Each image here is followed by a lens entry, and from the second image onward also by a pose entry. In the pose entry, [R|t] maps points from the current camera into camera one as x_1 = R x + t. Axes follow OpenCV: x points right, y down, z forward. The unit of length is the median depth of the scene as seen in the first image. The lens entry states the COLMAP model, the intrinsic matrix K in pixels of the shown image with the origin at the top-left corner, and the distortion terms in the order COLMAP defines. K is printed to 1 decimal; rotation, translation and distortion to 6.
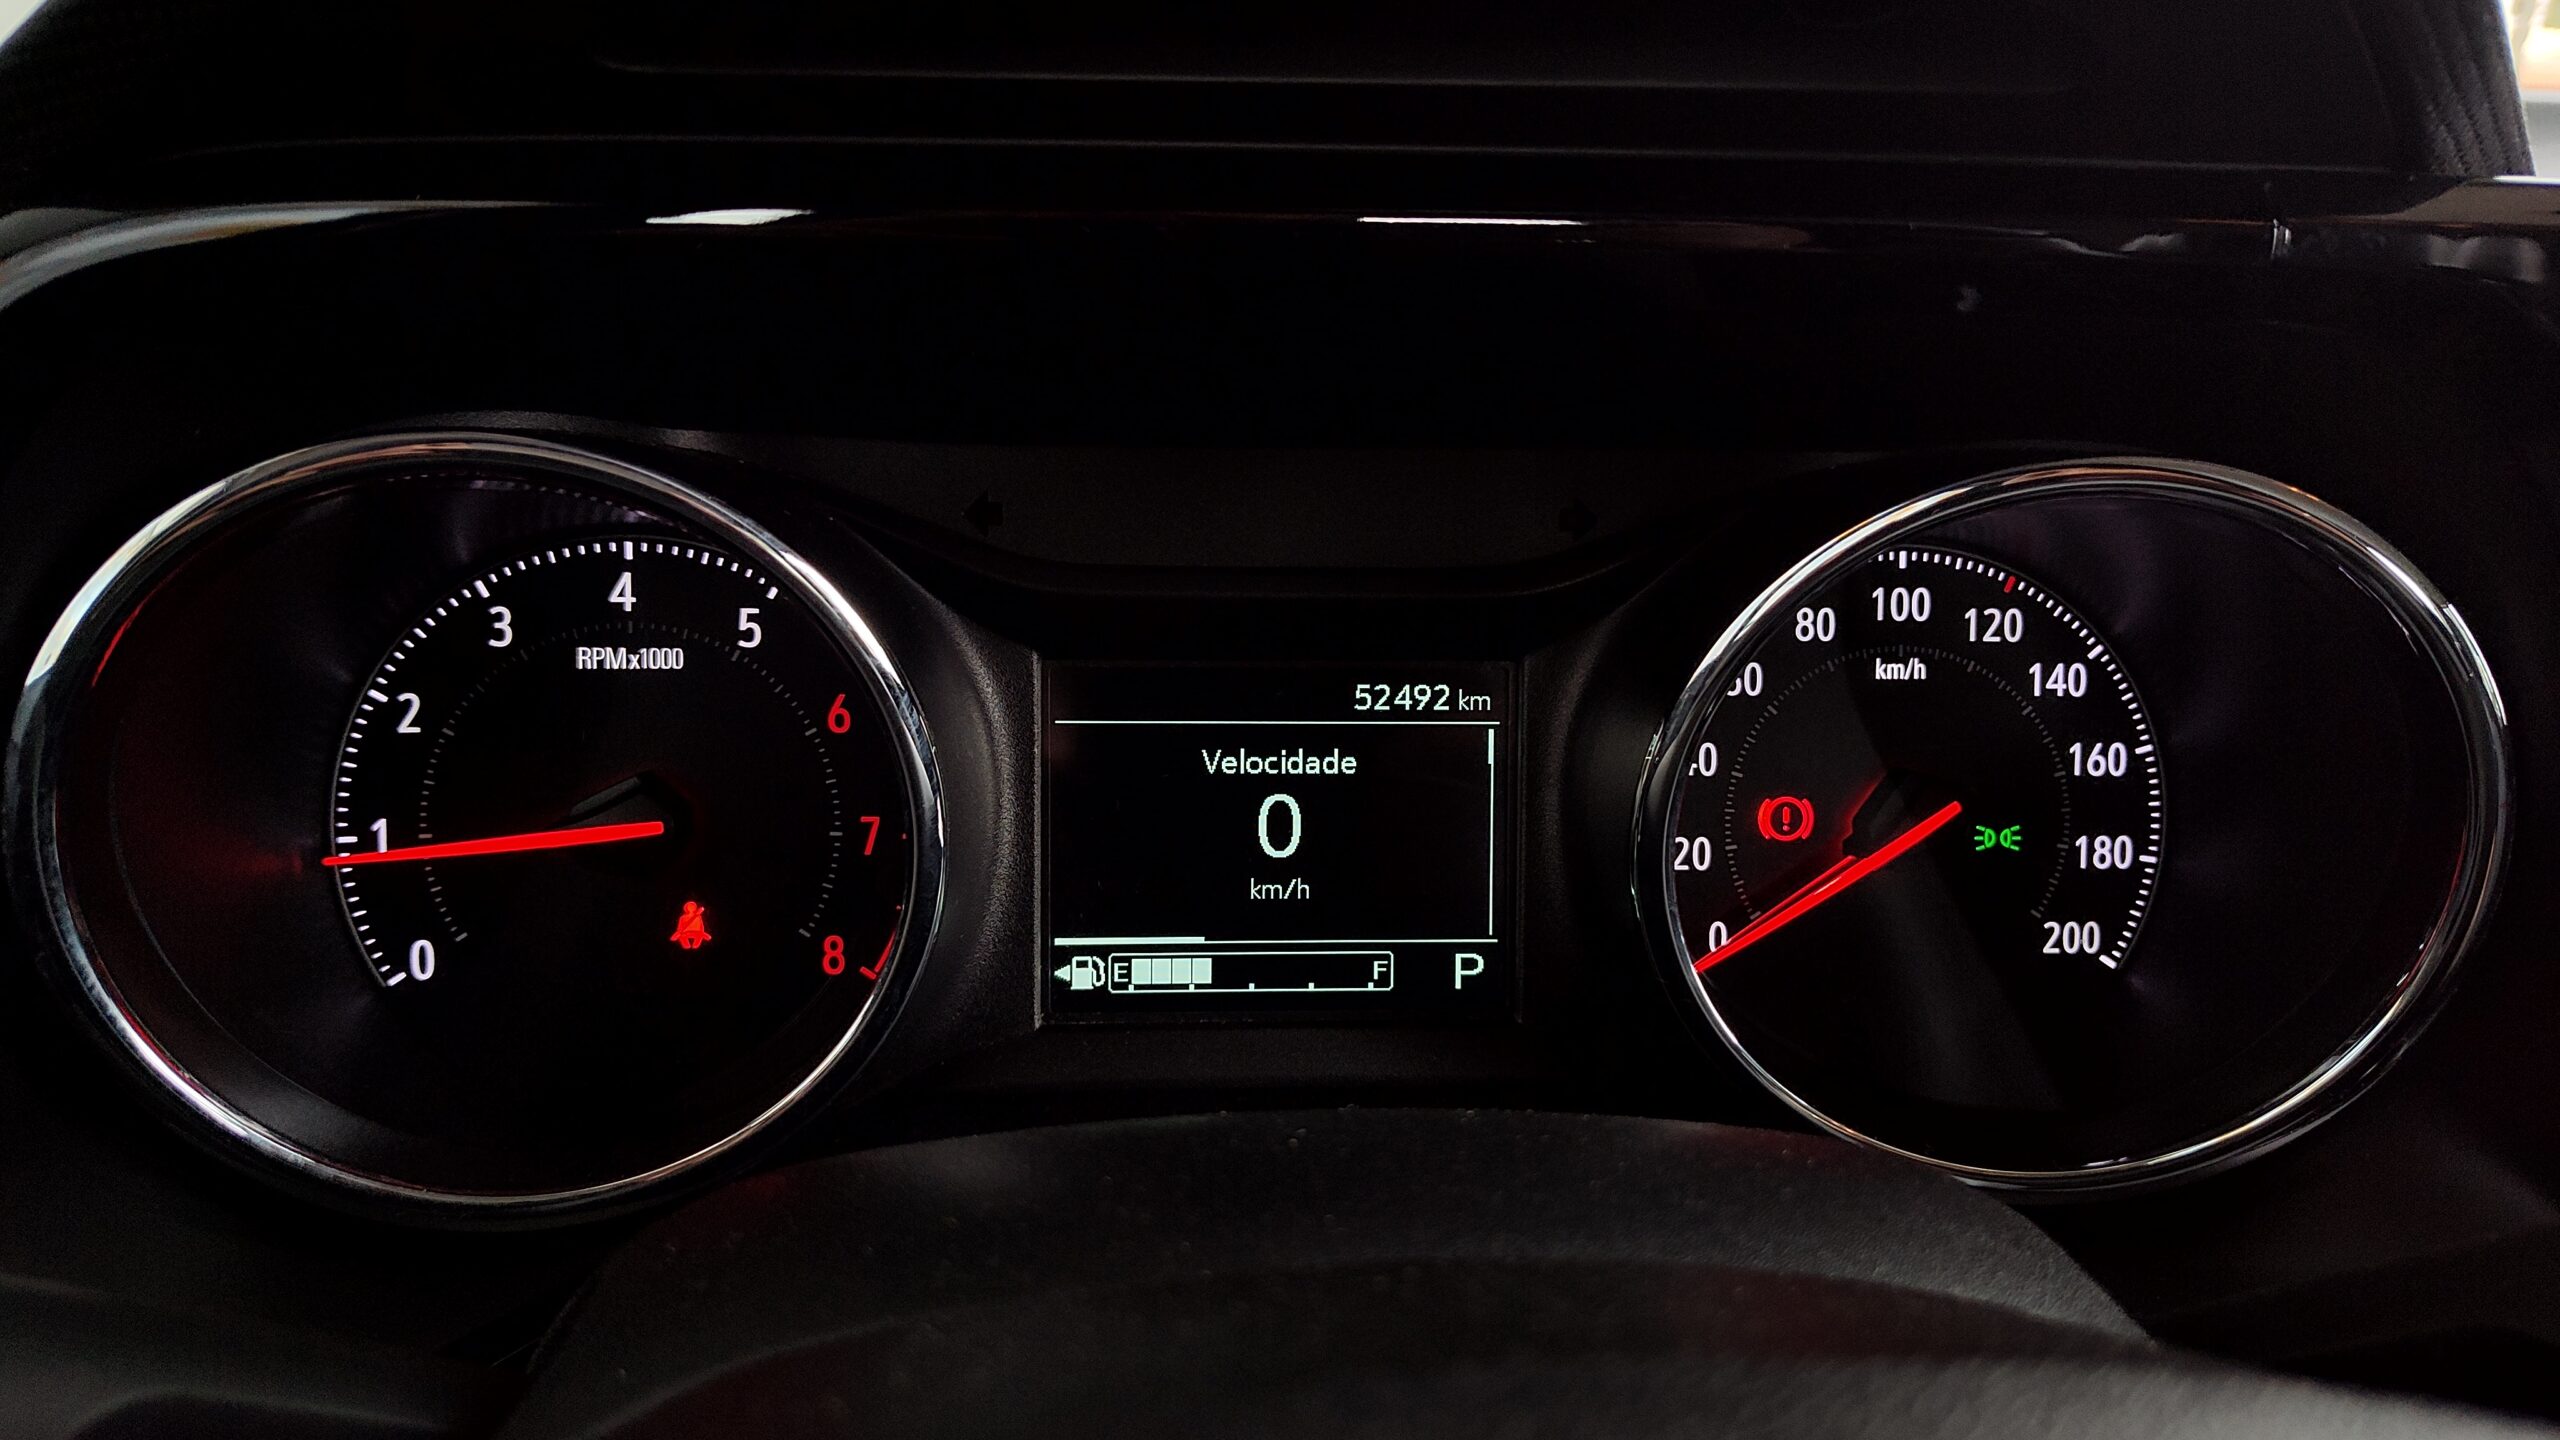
lens RADIAL K [[1772.3, 0, 1298.7], [0, 1772.3, 721.1], [0, 0, 1]] dist [0.027548, -0.040383]
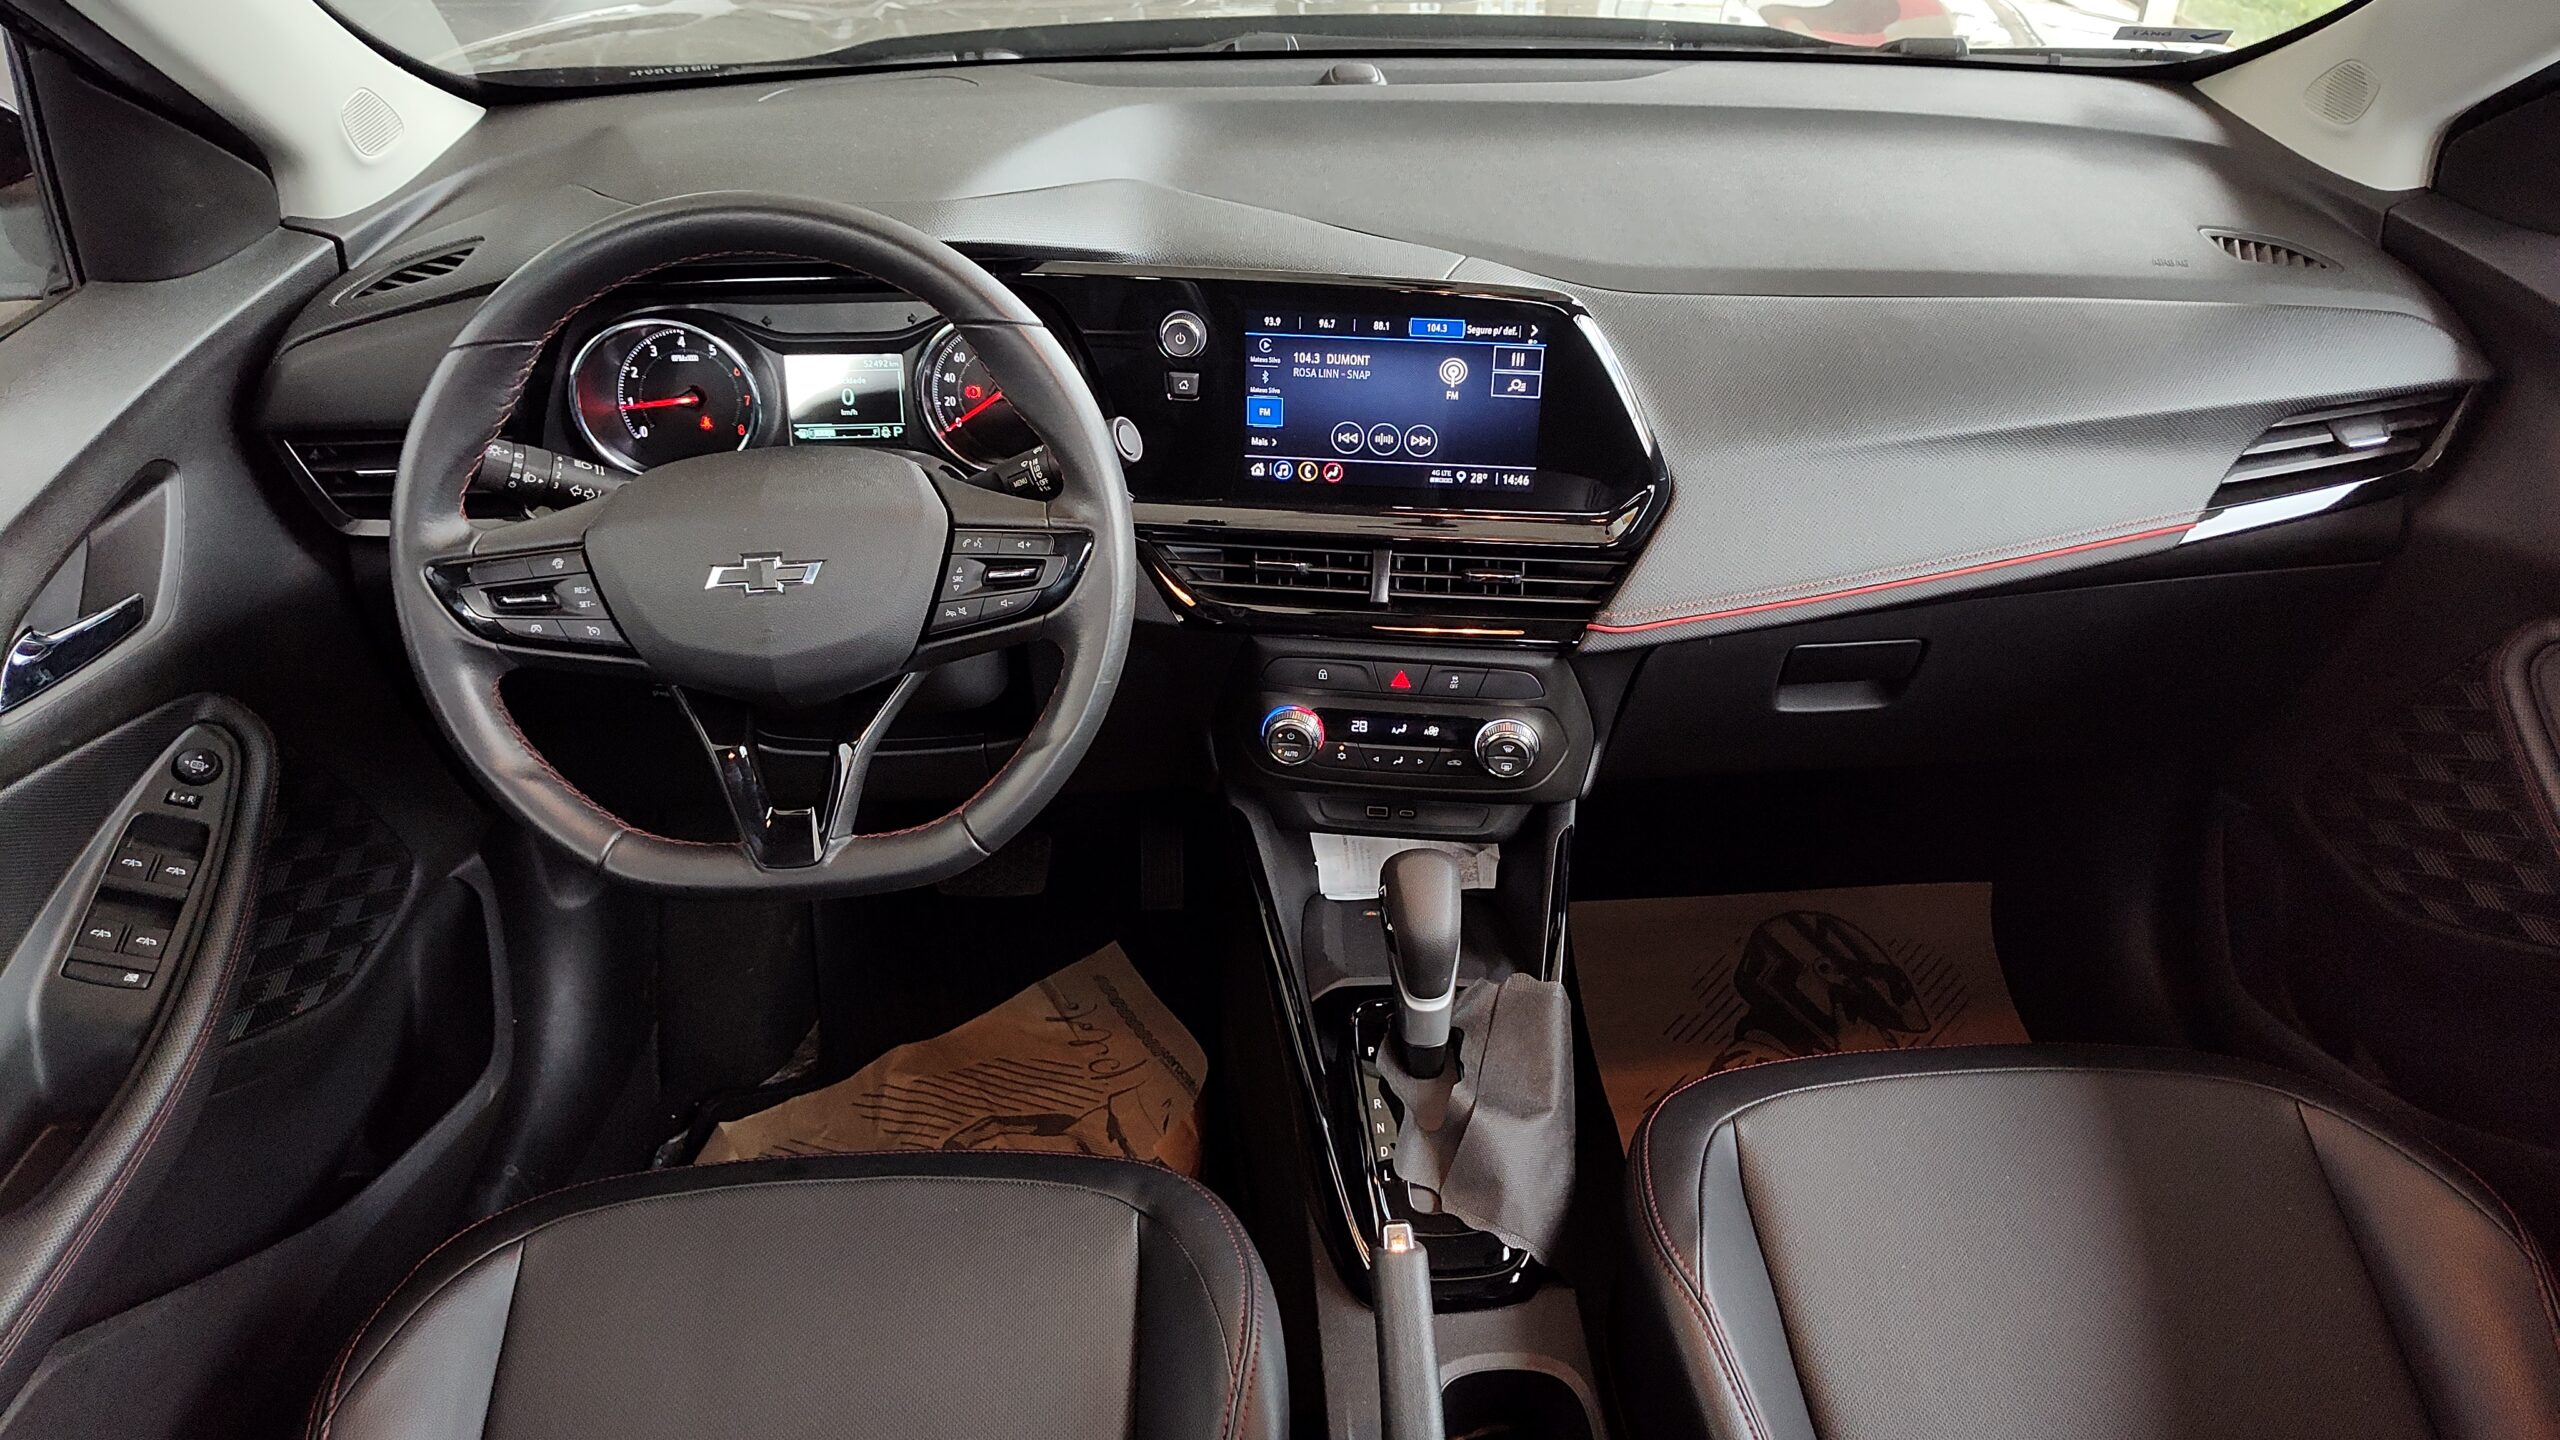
lens RADIAL K [[1772.3, 0, 1273.3], [0, 1772.3, 715.2], [0, 0, 1]] dist [0.027548, -0.040383]
pose [[0.999559, -0.013774, -0.026296, 1.061458], [0.019955, 0.967607, 0.251673, -0.237358], [0.021978, -0.252087, 0.967455, -3.096968]]
